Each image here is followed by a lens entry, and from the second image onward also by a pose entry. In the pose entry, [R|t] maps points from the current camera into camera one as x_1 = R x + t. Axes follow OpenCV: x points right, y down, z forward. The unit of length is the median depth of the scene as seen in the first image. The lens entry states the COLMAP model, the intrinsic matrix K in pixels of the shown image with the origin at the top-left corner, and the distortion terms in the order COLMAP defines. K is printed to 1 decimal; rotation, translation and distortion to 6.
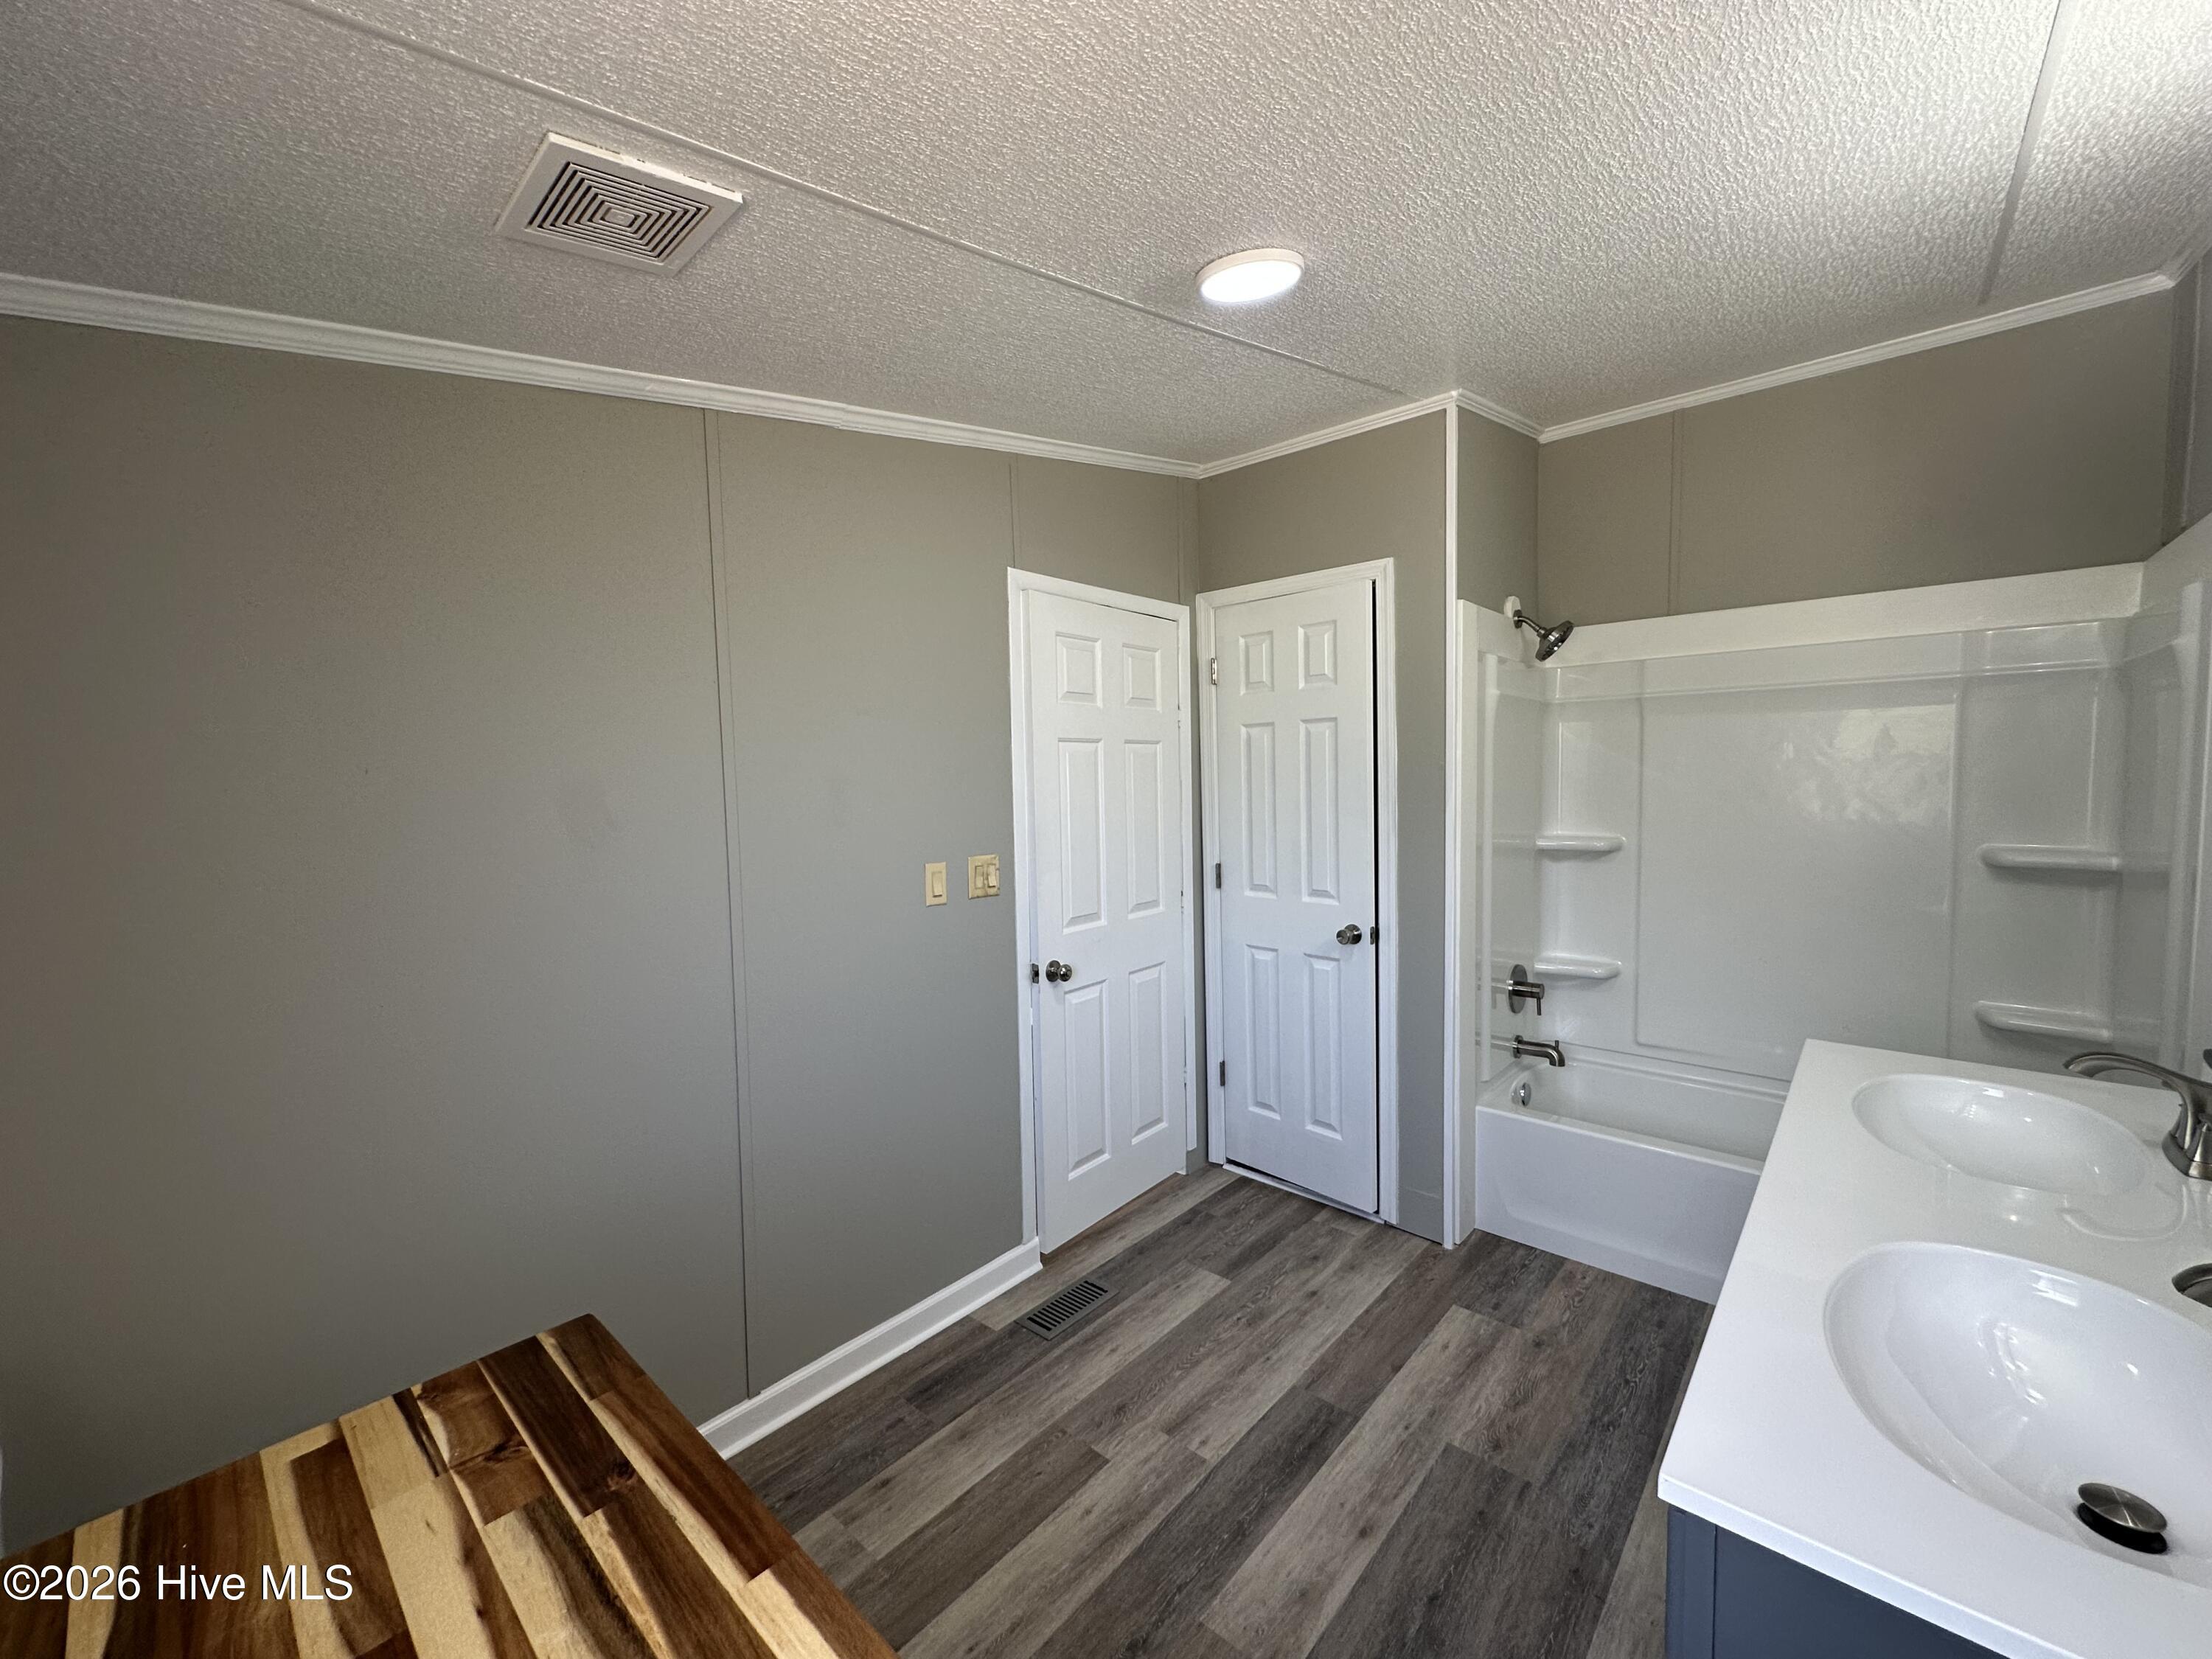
lens RADIAL K [[885.5, 0, 1104.1], [0, 885.5, 830.0], [0, 0, 1]] dist [-0.005302, 0.000866]
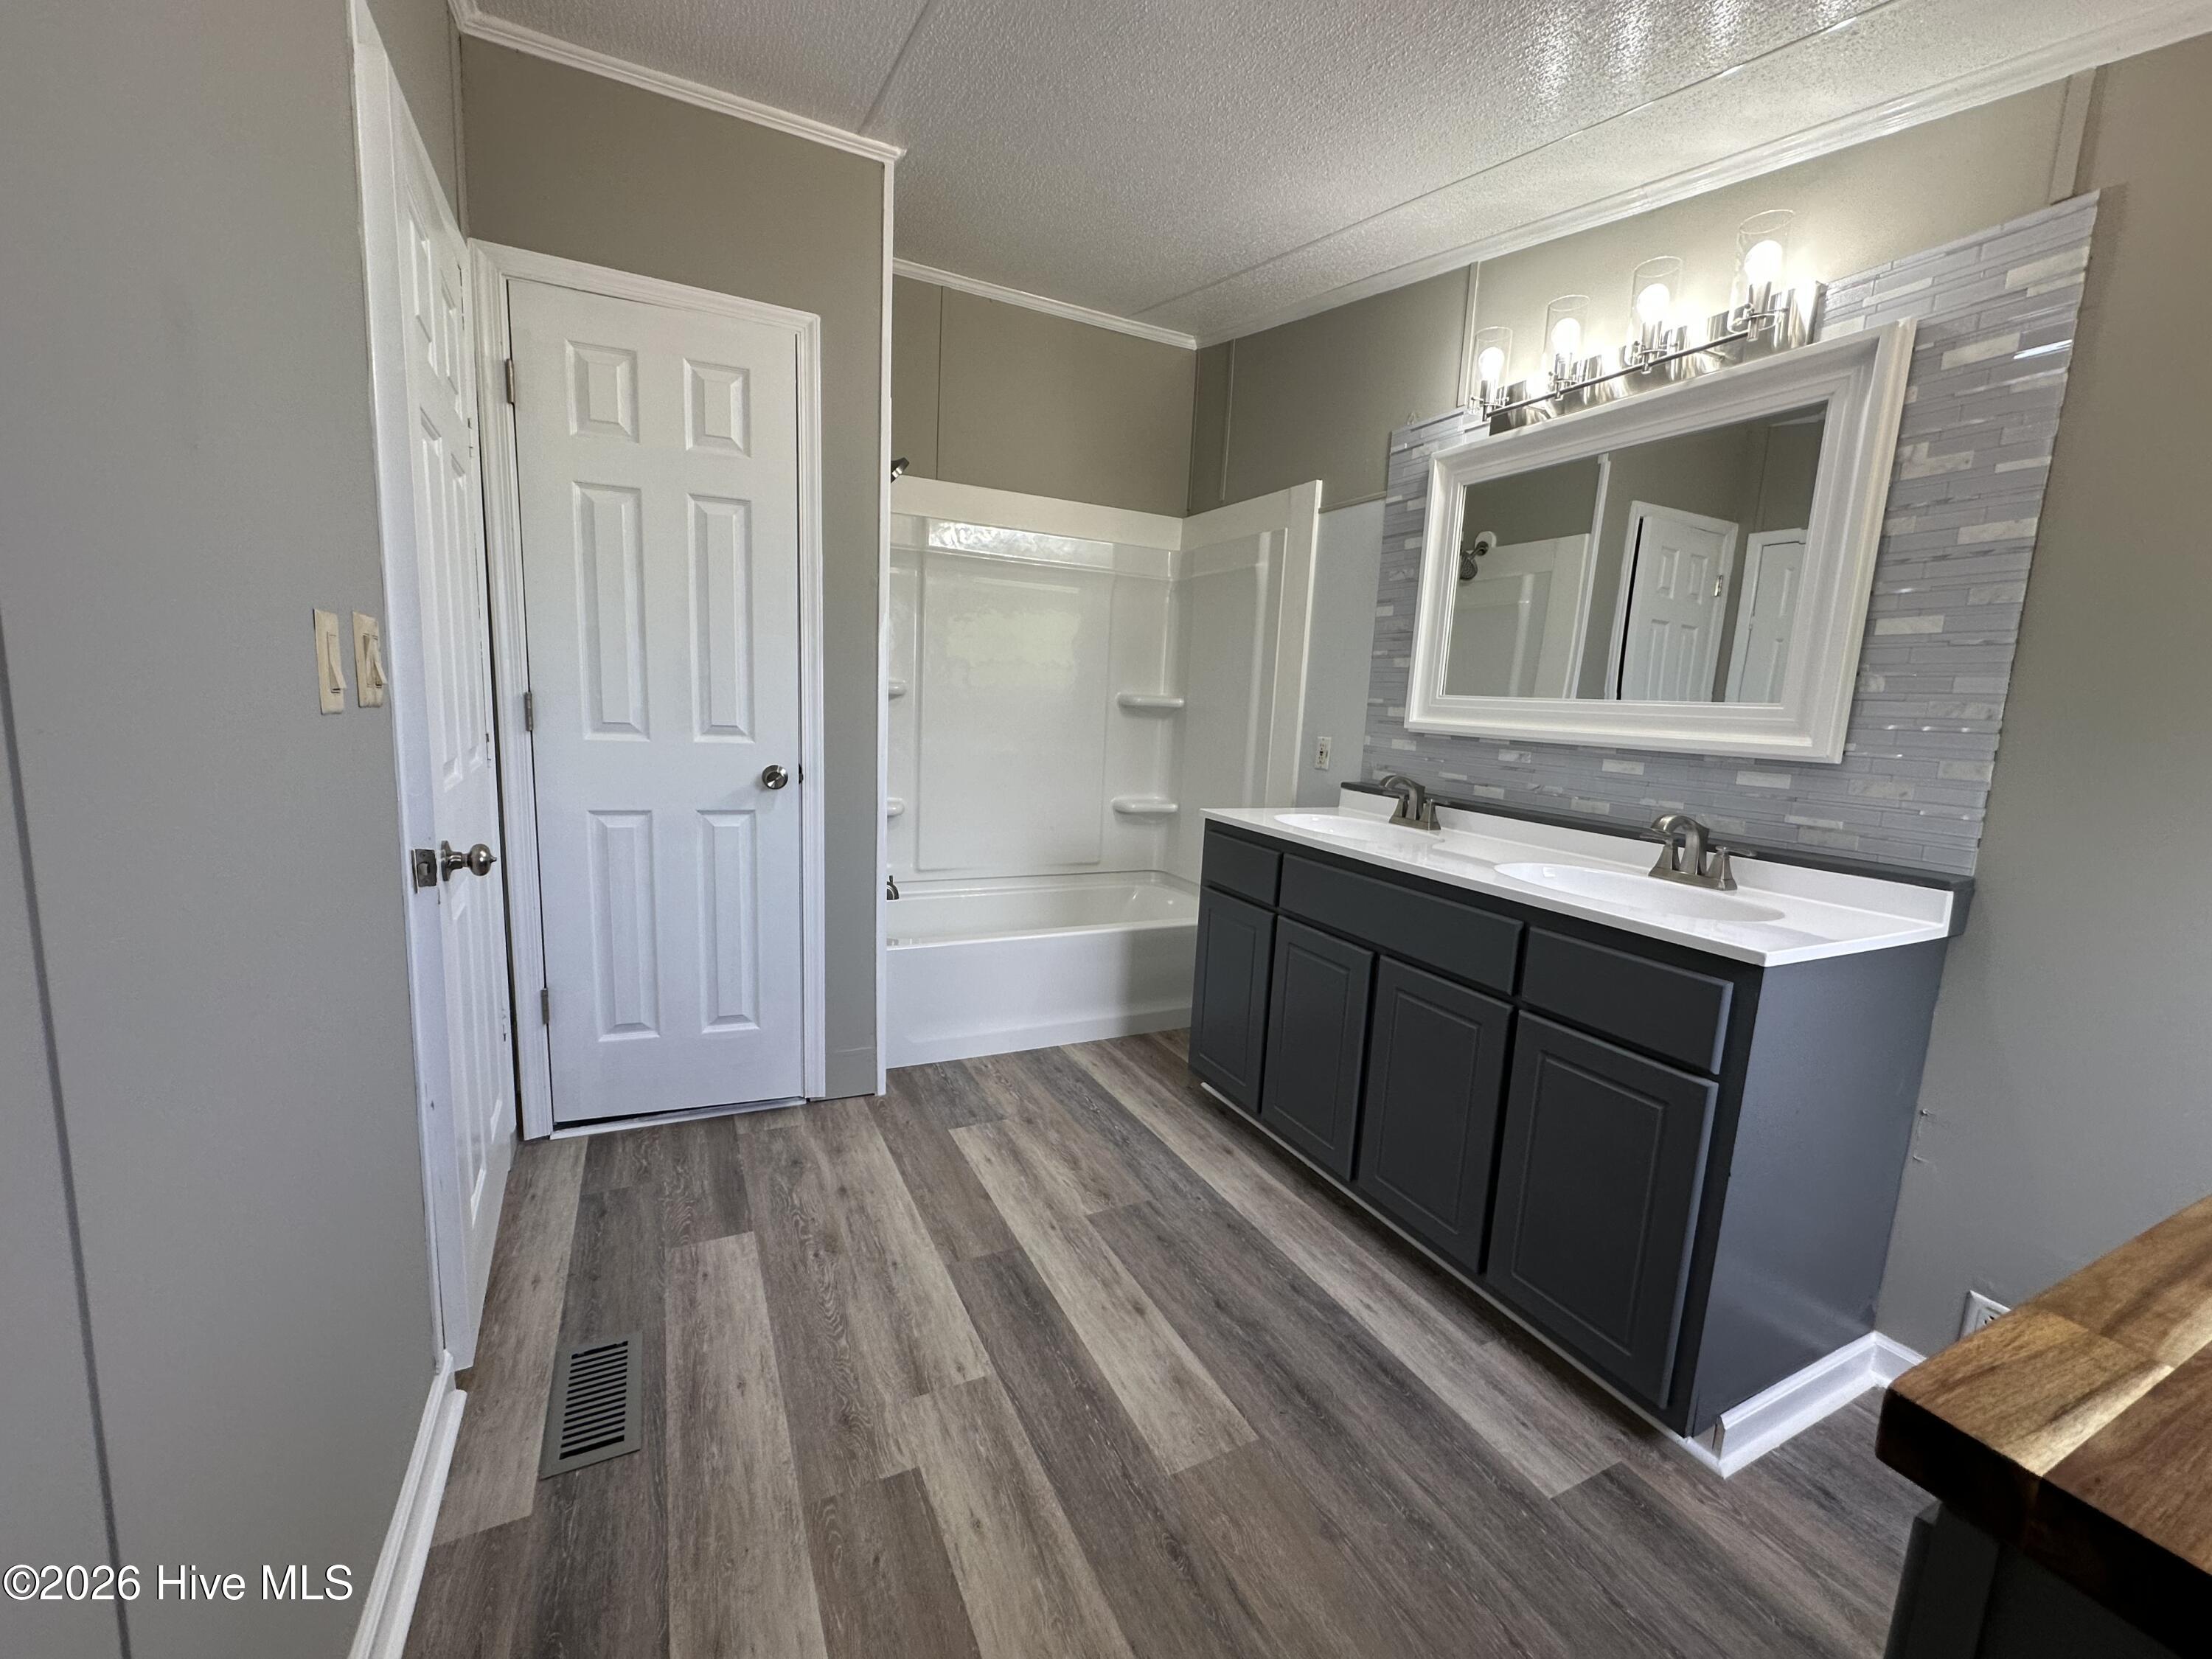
lens RADIAL K [[885.5, 0, 1104.1], [0, 885.5, 830.0], [0, 0, 1]] dist [-0.005302, 0.000866]
pose [[0.372016, -0.099197, 0.922910, -0.448527], [0.002984, 0.994396, 0.105677, 0.097809], [-0.928221, -0.036560, 0.370228, 0.496876]]
